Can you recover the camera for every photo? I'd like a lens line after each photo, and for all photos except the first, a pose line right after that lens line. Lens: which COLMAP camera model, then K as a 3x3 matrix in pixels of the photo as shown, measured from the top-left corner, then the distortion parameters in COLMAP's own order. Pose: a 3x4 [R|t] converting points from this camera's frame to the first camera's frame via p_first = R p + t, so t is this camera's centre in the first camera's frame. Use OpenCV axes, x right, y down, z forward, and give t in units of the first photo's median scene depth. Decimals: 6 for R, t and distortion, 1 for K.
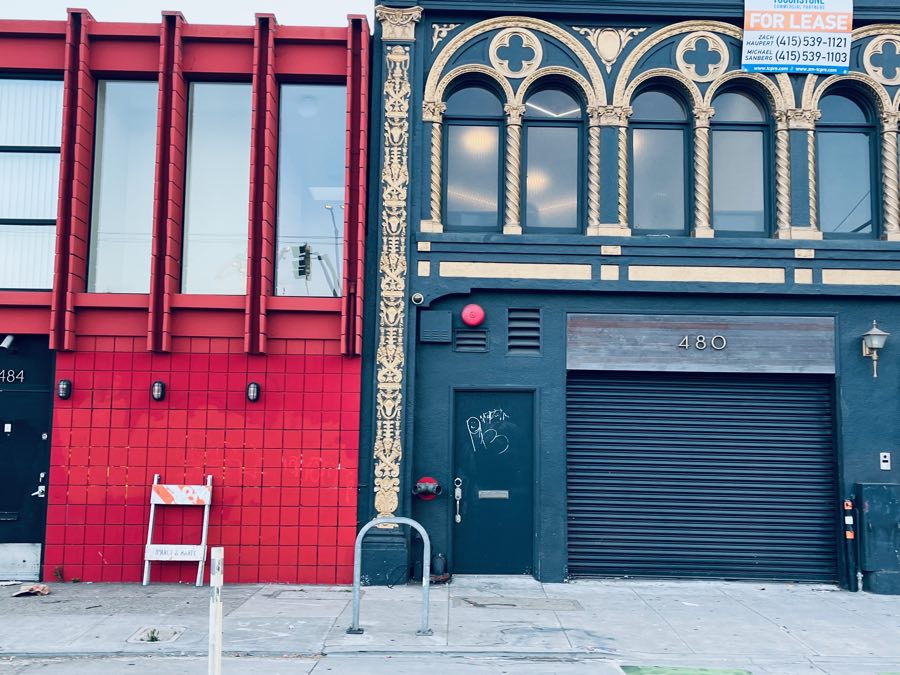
lens RADIAL K [[675.4, 0, 450.0], [0, 675.4, 337.5], [0, 0, 1]] dist [0.029558, -0.030261]
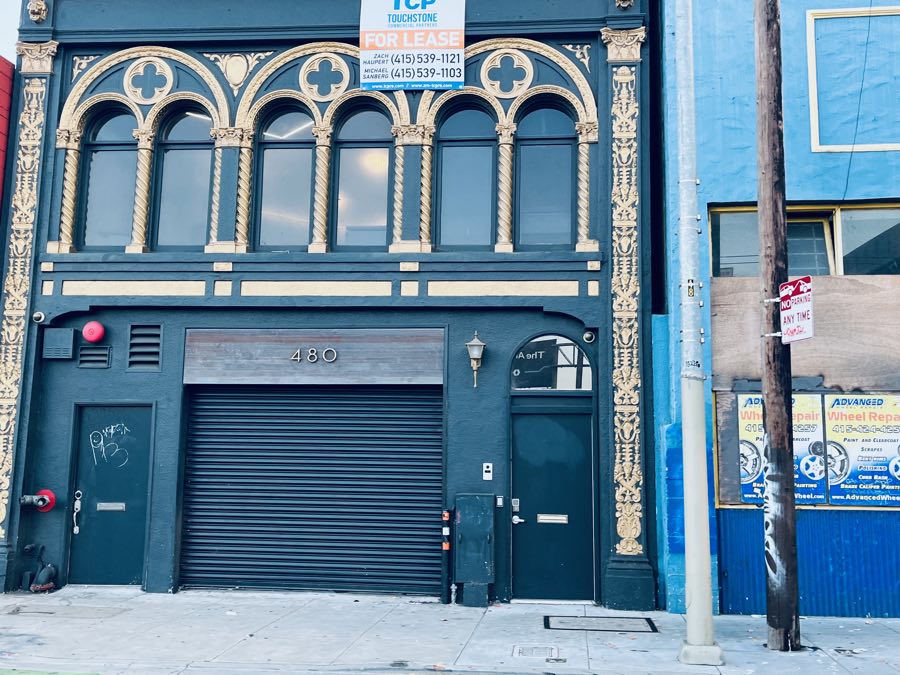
lens RADIAL K [[675.4, 0, 450.0], [0, 675.4, 337.5], [0, 0, 1]] dist [0.029558, -0.030261]
pose [[0.997430, -0.016063, -0.069822, 0.642249], [0.014006, 0.999456, -0.029855, 0.013702], [0.070264, 0.028800, 0.997113, 0.001463]]
